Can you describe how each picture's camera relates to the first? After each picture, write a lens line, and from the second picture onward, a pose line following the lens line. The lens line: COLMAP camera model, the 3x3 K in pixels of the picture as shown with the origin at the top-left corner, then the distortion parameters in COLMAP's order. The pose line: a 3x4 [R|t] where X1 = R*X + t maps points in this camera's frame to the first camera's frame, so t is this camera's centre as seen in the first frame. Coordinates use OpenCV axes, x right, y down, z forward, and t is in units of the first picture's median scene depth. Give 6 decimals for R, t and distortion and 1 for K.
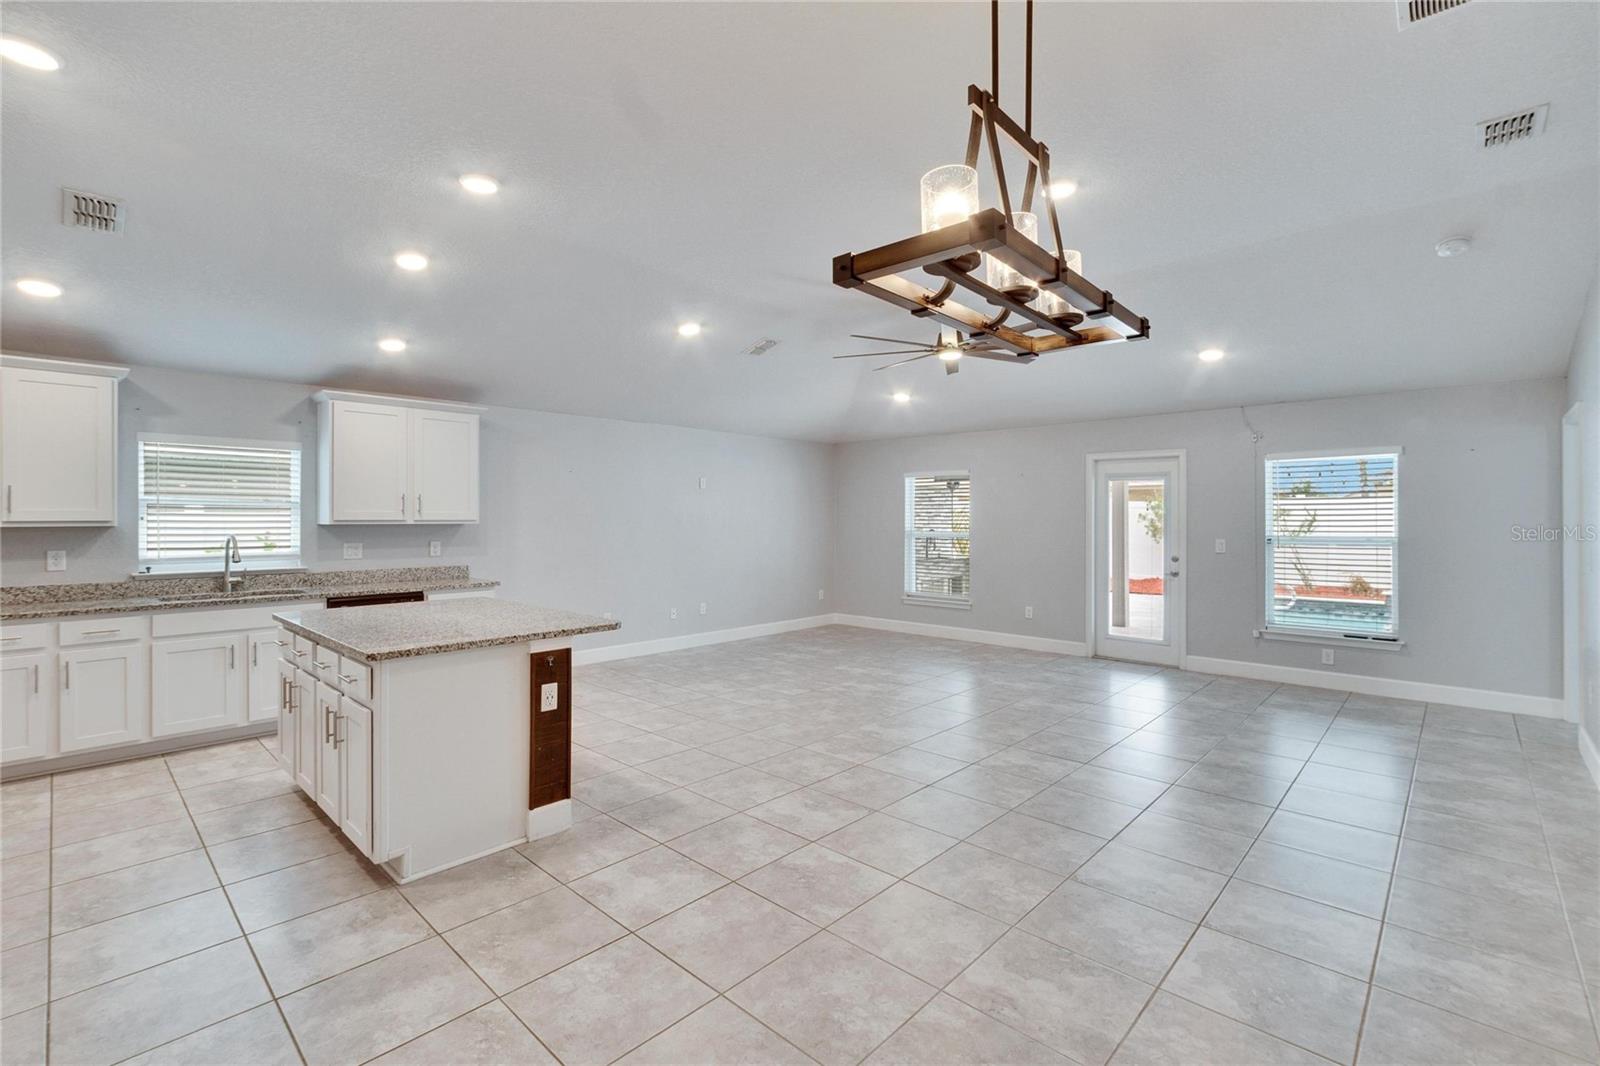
lens RADIAL K [[704.7, 0, 778.5], [0, 704.7, 524.0], [0, 0, 1]] dist [-0.009851, 0.001612]
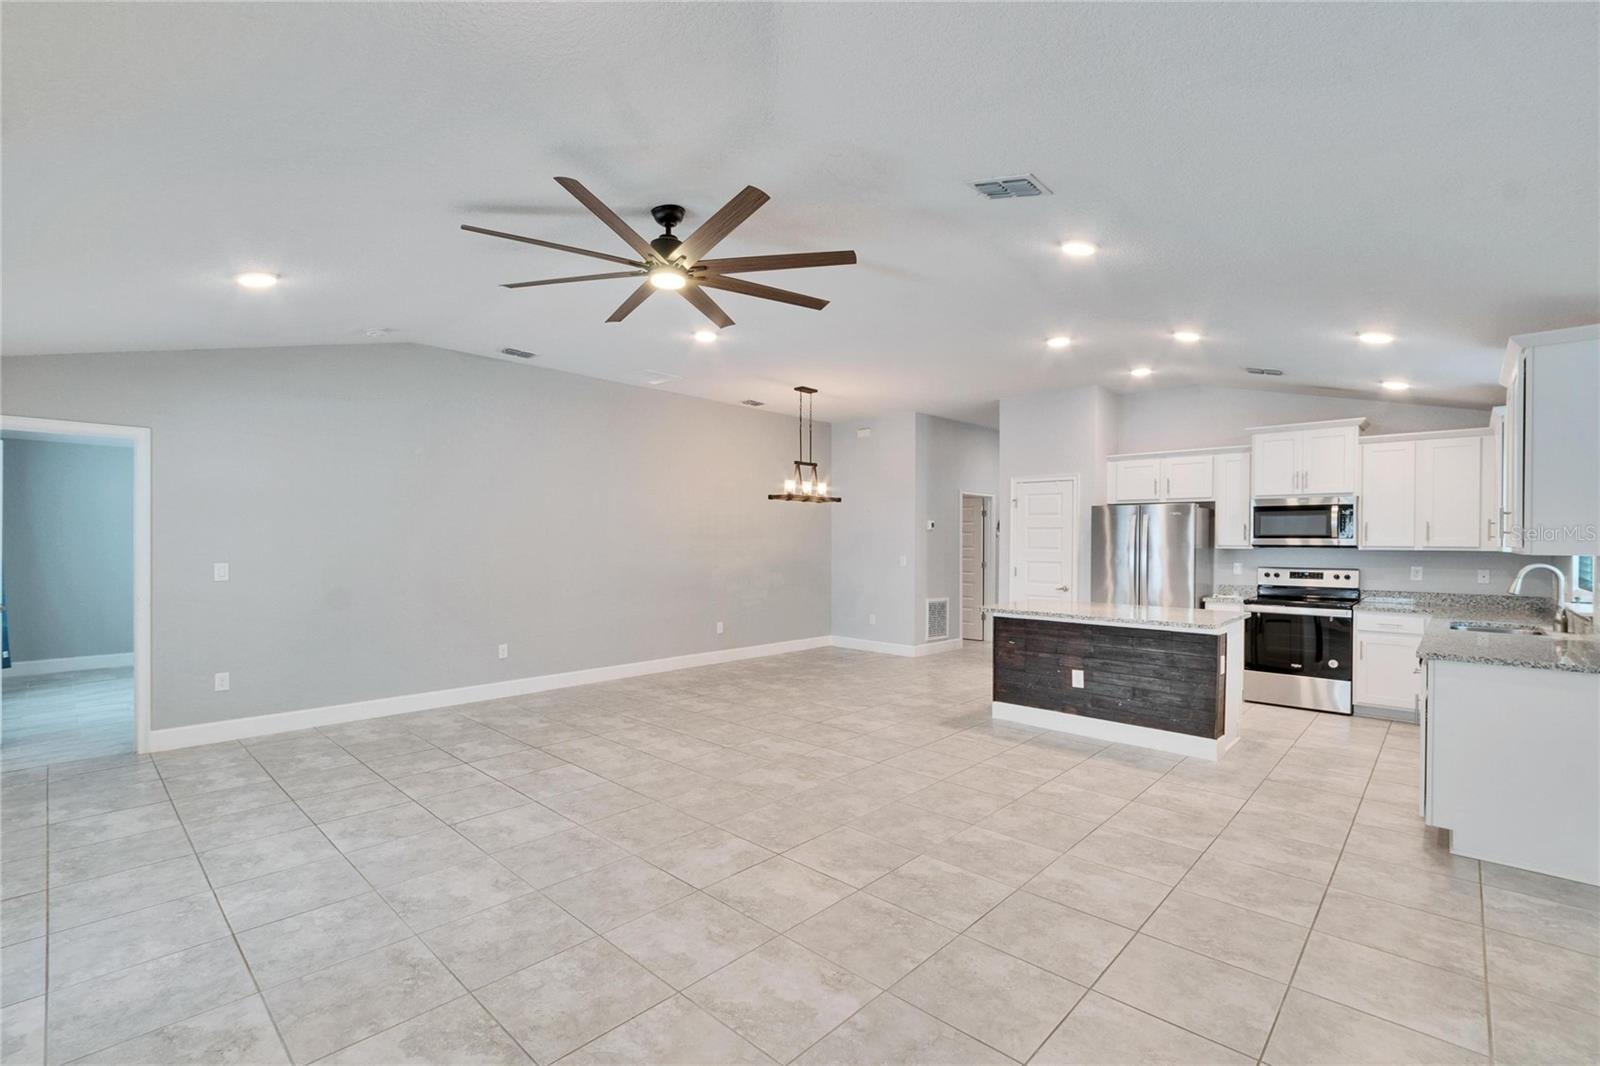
lens RADIAL K [[712.6, 0, 778.1], [0, 712.6, 548.7], [0, 0, 1]] dist [-0.006180, 0.000639]
pose [[-0.999980, -0.005197, -0.003514, 0.182422], [-0.005260, 0.999820, 0.018221, -0.015428], [0.003418, 0.018239, -0.999828, 2.023971]]
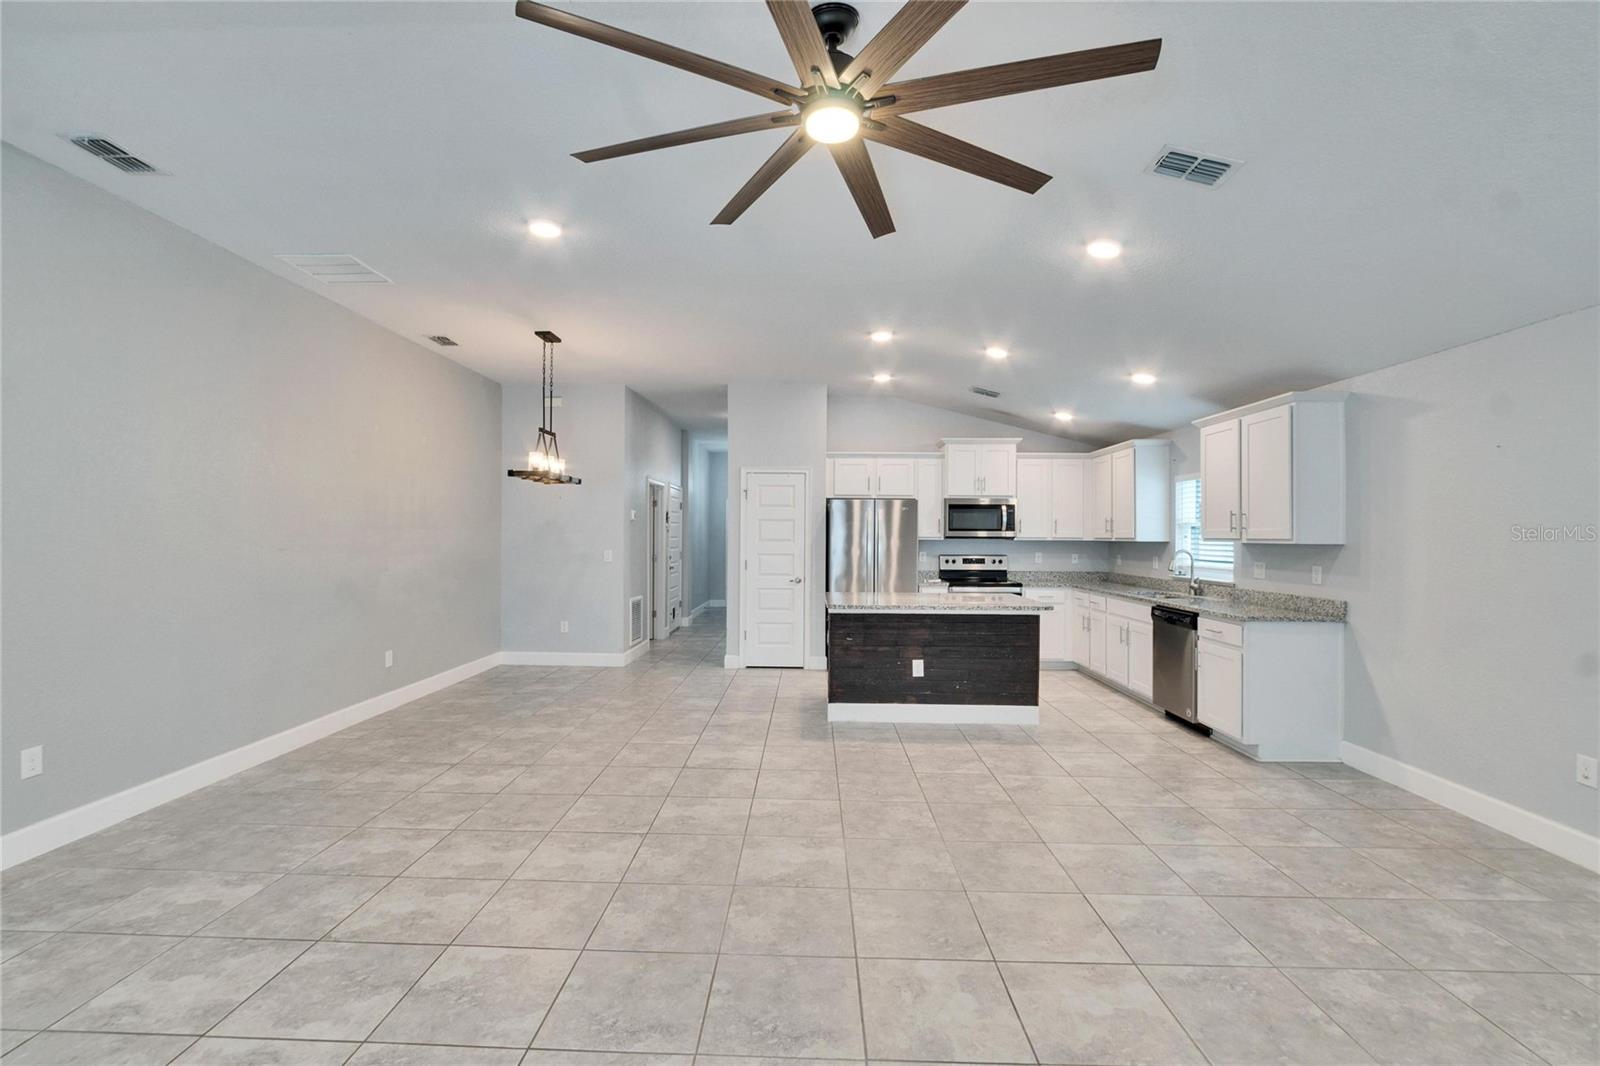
lens RADIAL K [[712.6, 0, 792.8], [0, 712.6, 525.6], [0, 0, 1]] dist [-0.006180, 0.000639]
pose [[-0.735637, -0.013484, -0.677242, 0.659649], [-0.010808, 0.999908, -0.008169, -0.009988], [0.677290, 0.001310, -0.735715, 1.586896]]
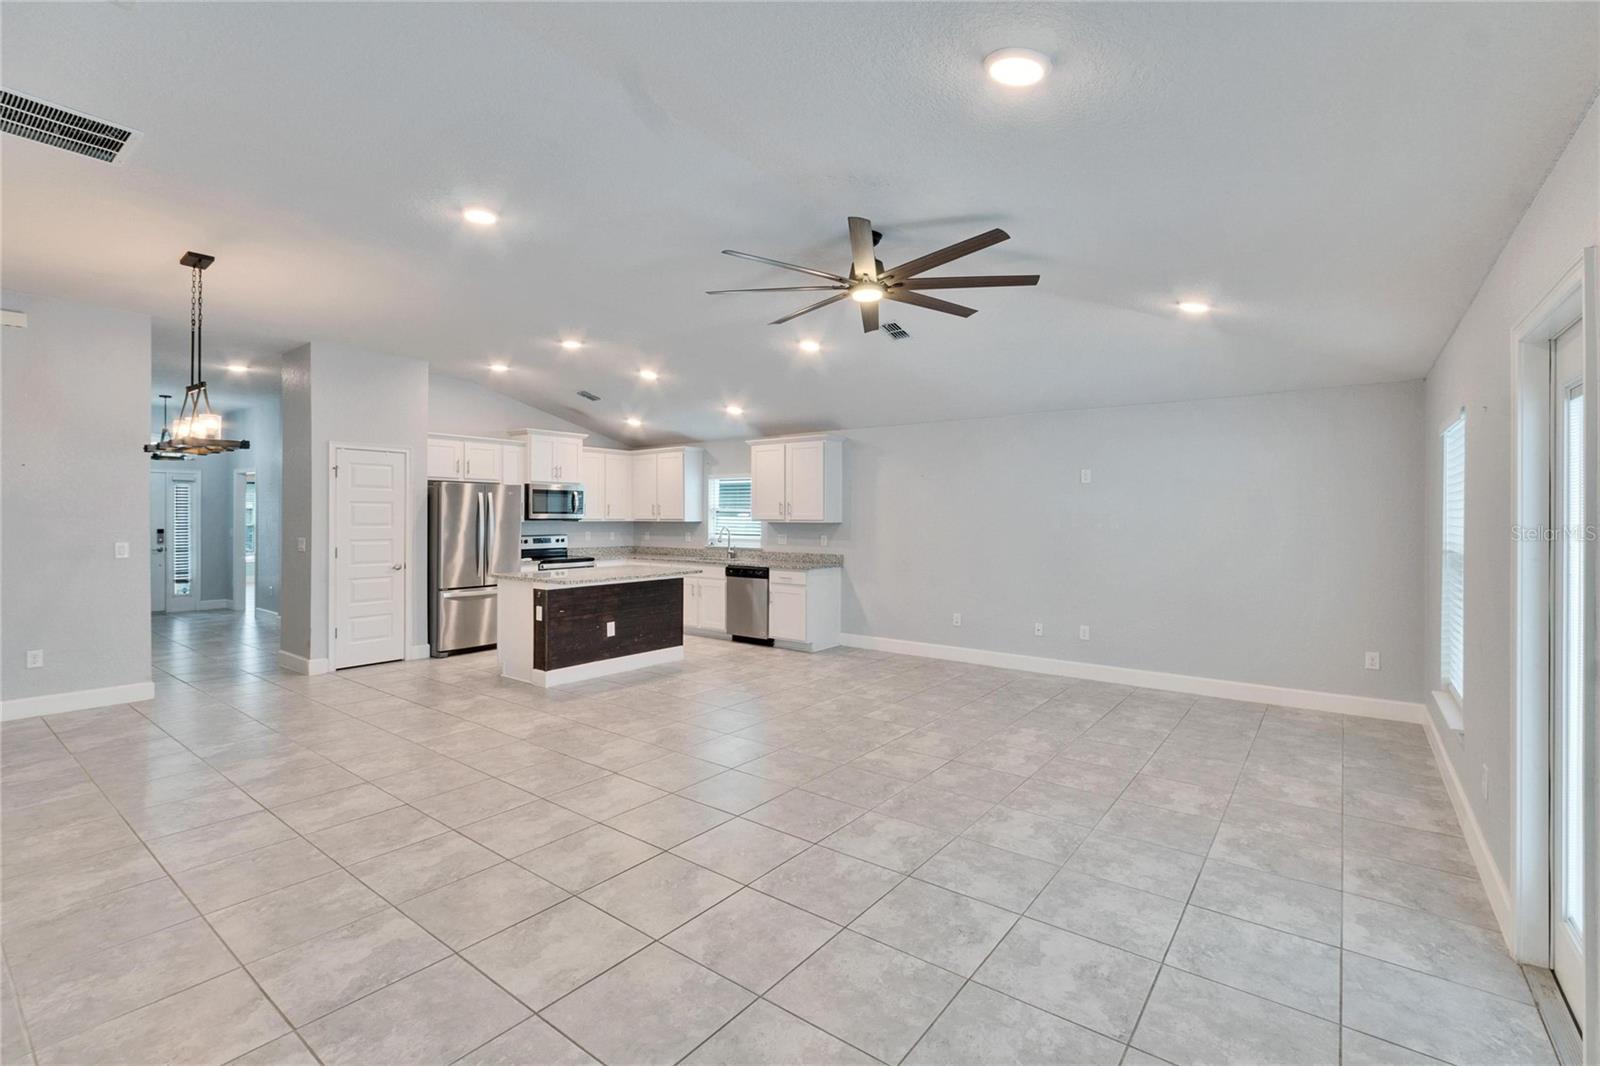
lens RADIAL K [[712.6, 0, 796.8], [0, 712.6, 520.8], [0, 0, 1]] dist [-0.006180, 0.000639]
pose [[0.117816, 0.008194, -0.993002, 1.185650], [-0.009422, 0.999930, 0.007133, -0.017241], [0.992991, 0.008516, 0.117885, 1.043400]]
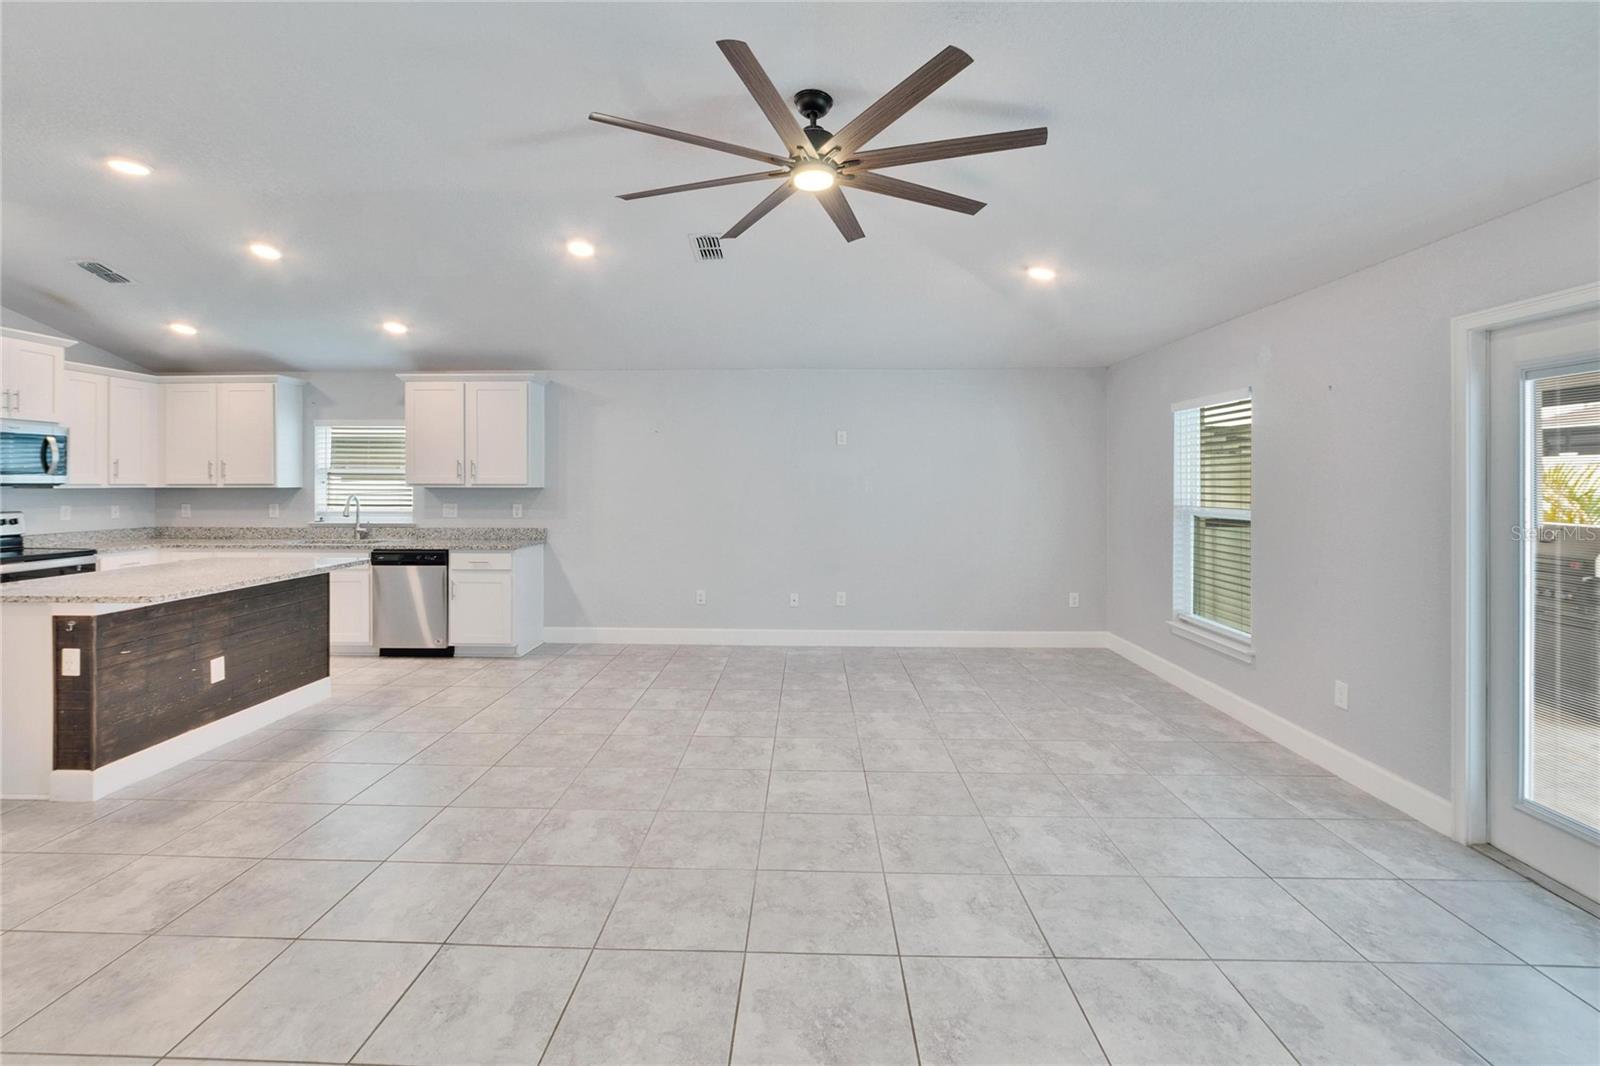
lens RADIAL K [[712.6, 0, 789.5], [0, 712.6, 485.4], [0, 0, 1]] dist [-0.006180, 0.000639]
pose [[0.677171, 0.004286, -0.735813, 0.782973], [-0.007113, 0.999974, -0.000722, -0.007396], [0.735791, 0.005723, 0.677185, 0.762175]]
